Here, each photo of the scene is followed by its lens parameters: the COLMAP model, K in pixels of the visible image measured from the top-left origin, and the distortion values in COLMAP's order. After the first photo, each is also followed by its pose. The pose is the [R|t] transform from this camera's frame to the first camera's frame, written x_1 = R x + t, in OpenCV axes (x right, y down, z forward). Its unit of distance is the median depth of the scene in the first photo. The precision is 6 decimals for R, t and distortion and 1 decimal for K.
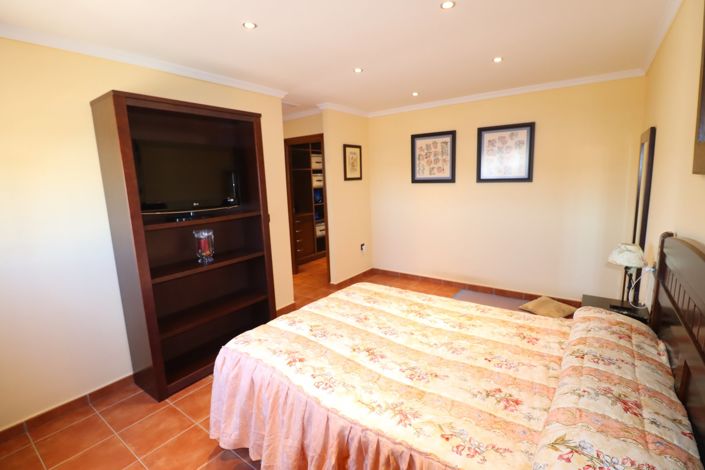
lens RADIAL K [[327.4, 0, 350.7], [0, 327.4, 234.9], [0, 0, 1]] dist [-0.002903, -0.003121]
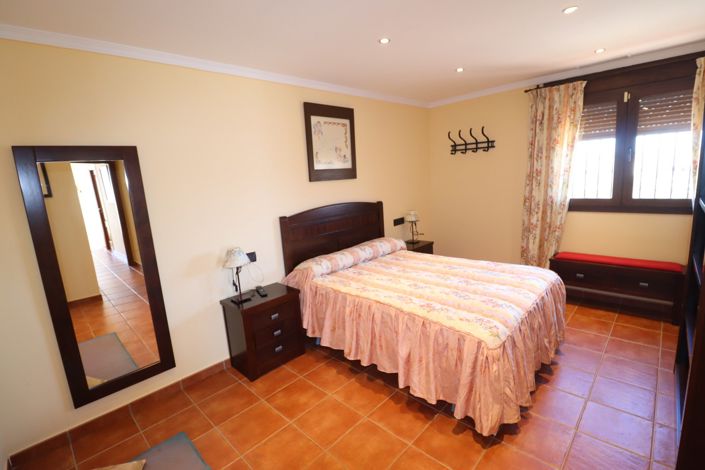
lens RADIAL K [[327.4, 0, 358.3], [0, 327.4, 231.8], [0, 0, 1]] dist [-0.002903, -0.003121]
pose [[-0.987322, 0.075376, 0.139695, 0.188899], [0.118919, 0.934168, 0.336433, -0.300347], [-0.105139, 0.348780, -0.931288, 1.638095]]
